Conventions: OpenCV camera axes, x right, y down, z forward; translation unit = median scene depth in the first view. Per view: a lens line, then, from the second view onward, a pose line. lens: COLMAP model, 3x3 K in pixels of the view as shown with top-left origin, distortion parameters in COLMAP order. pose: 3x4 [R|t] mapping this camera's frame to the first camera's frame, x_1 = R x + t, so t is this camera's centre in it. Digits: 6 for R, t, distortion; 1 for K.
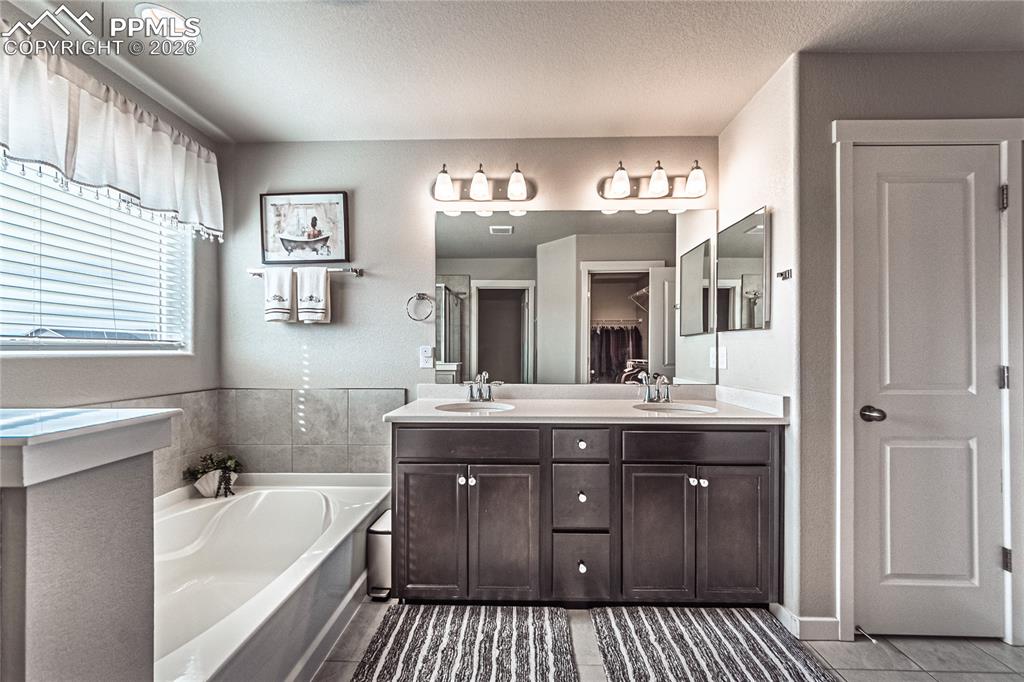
lens RADIAL K [[366.3, 0, 510.7], [0, 366.3, 350.0], [0, 0, 1]] dist [-0.003531, 0.000760]
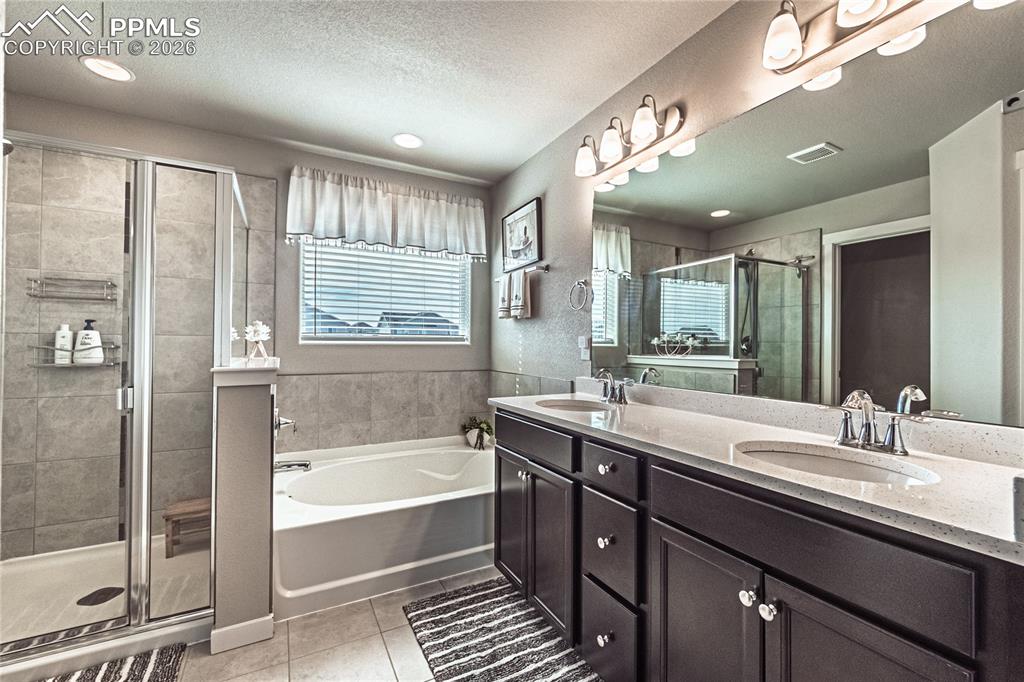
lens RADIAL K [[418.4, 0, 510.2], [0, 418.4, 339.3], [0, 0, 1]] dist [0.017932, -0.000108]
pose [[0.508152, -0.007087, -0.861238, 0.599673], [0.000475, 0.999968, -0.007949, 0.004277], [0.861267, 0.003630, 0.508140, 0.297235]]
